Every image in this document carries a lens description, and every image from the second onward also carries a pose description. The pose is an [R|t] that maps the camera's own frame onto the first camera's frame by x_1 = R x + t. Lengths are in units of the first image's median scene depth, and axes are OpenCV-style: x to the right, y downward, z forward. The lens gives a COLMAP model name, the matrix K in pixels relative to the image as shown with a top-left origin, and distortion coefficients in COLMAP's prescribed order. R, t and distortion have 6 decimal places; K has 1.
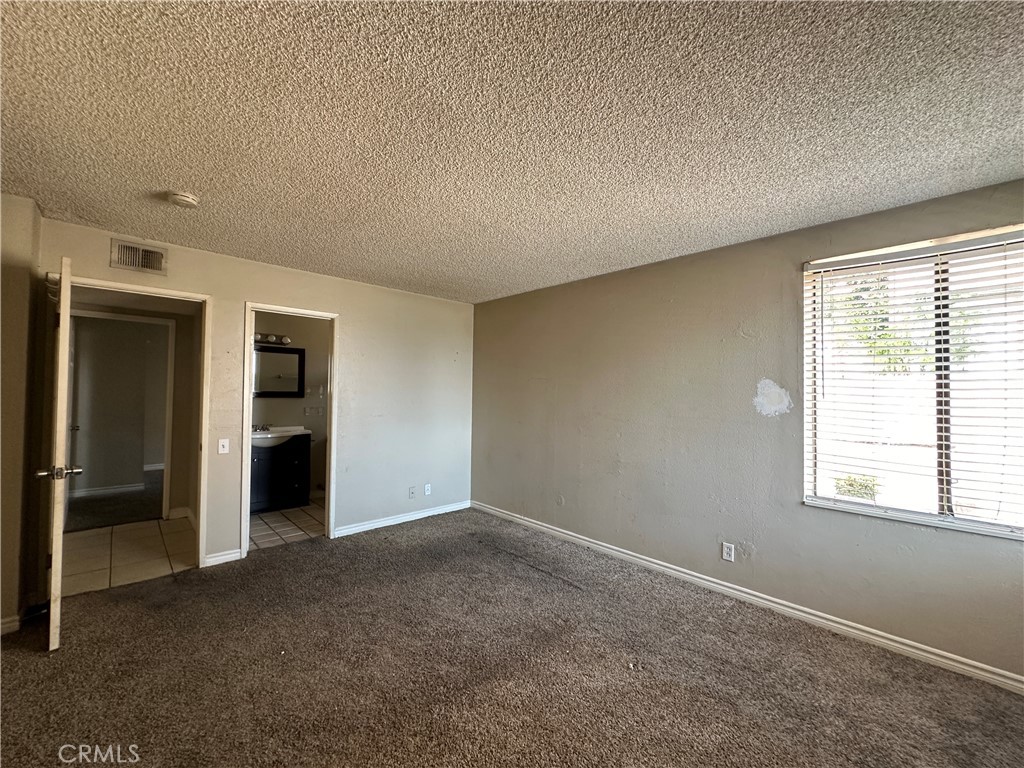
lens RADIAL K [[408.7, 0, 512.3], [0, 408.7, 383.9], [0, 0, 1]] dist [-0.005120, 0.000888]
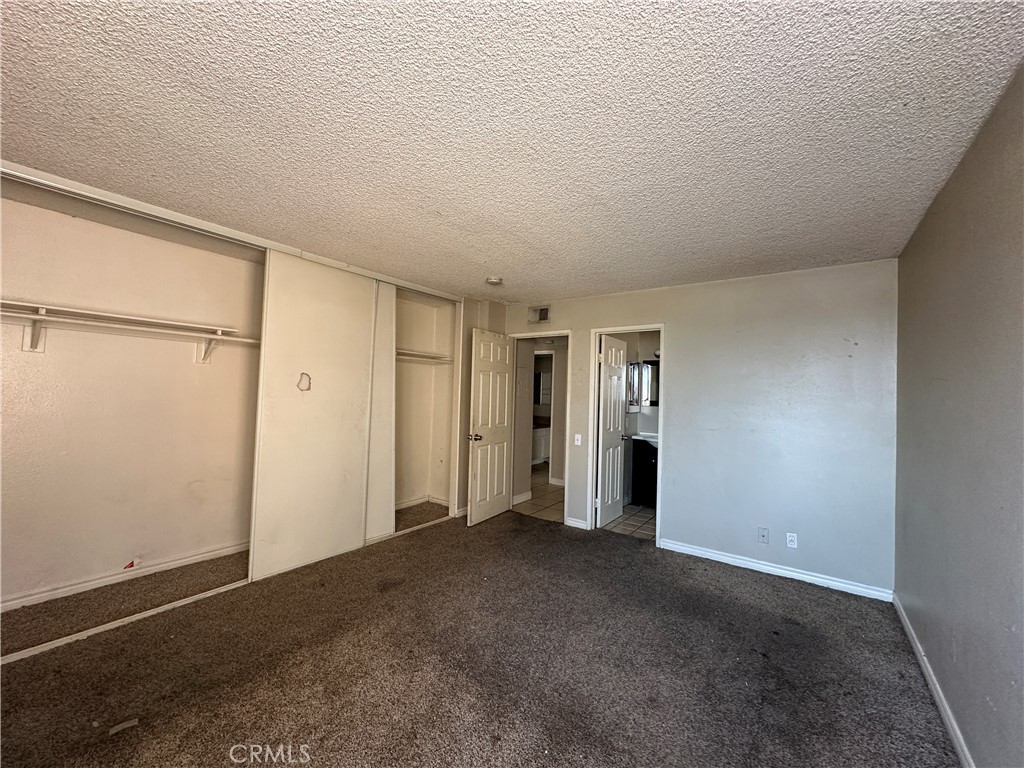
lens RADIAL K [[408.7, 0, 507.2], [0, 408.7, 386.6], [0, 0, 1]] dist [-0.005120, 0.000888]
pose [[0.173929, -0.026475, -0.984402, 0.571338], [-0.002705, 0.999622, -0.027363, 0.015682], [0.984754, 0.007422, 0.173792, 0.533668]]
